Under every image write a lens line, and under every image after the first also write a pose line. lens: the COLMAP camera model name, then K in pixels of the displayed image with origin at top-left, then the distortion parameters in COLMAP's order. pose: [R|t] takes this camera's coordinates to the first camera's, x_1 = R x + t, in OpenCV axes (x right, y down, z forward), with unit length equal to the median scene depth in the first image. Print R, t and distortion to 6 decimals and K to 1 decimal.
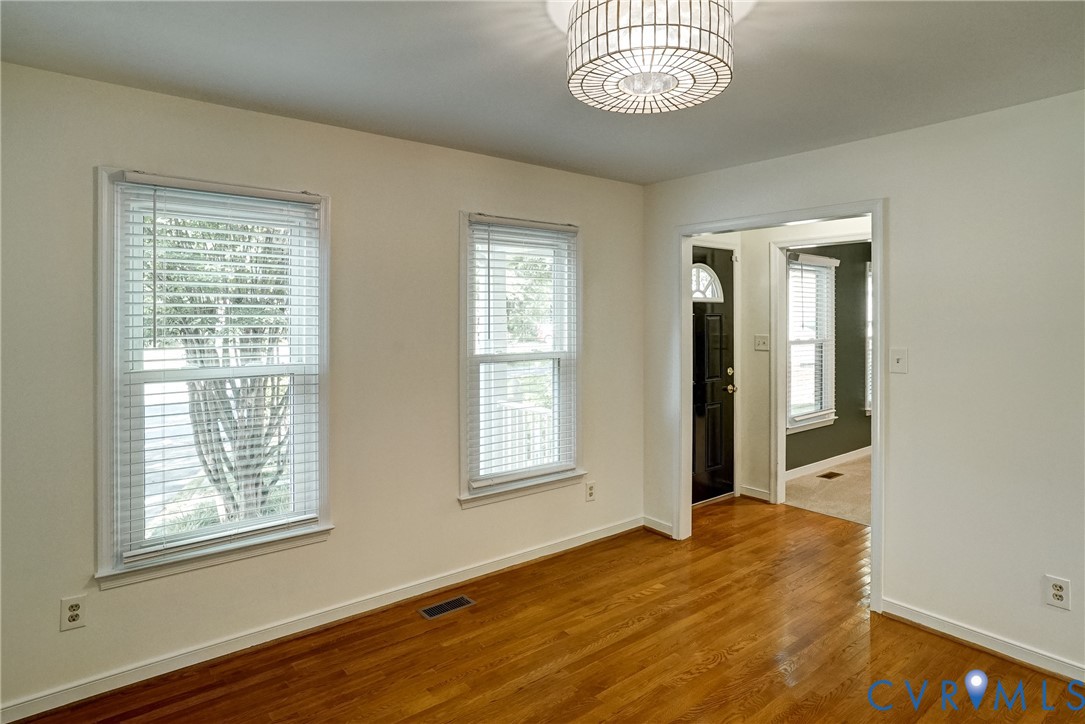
lens RADIAL K [[615.5, 0, 532.4], [0, 615.5, 321.2], [0, 0, 1]] dist [-0.008756, 0.005426]
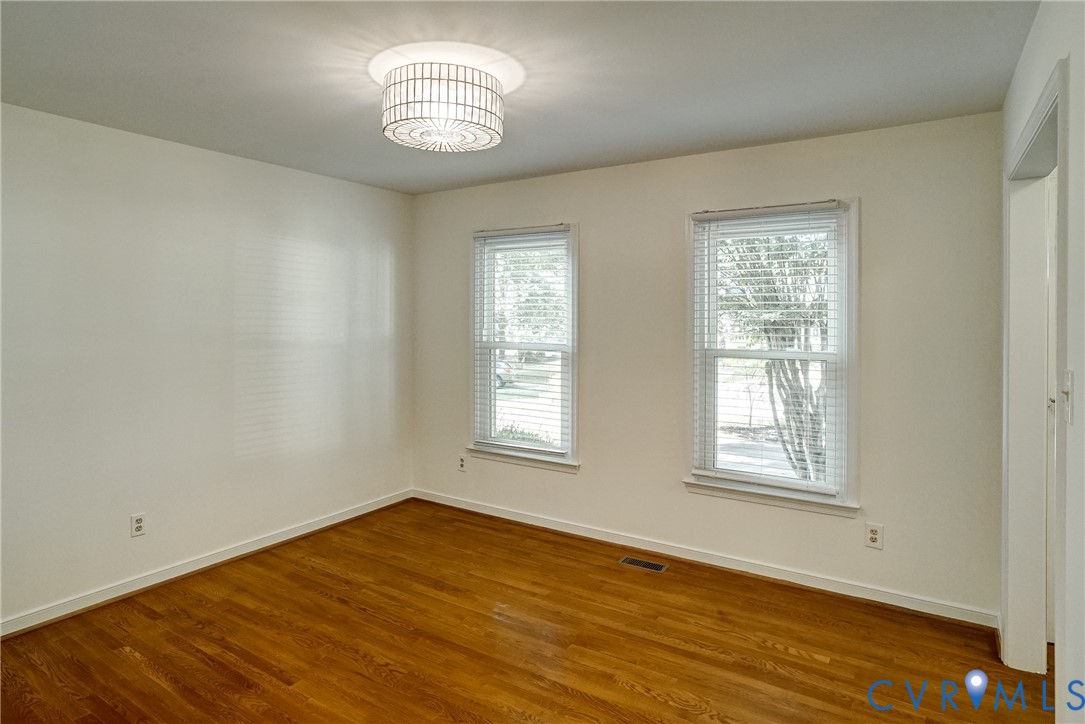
lens RADIAL K [[615.5, 0, 515.0], [0, 615.5, 317.9], [0, 0, 1]] dist [-0.008756, 0.005426]
pose [[0.294167, 0.002866, -0.955750, 0.902540], [-0.002496, 0.999994, 0.002230, 0.002103], [0.955751, 0.001729, 0.294173, 0.437549]]
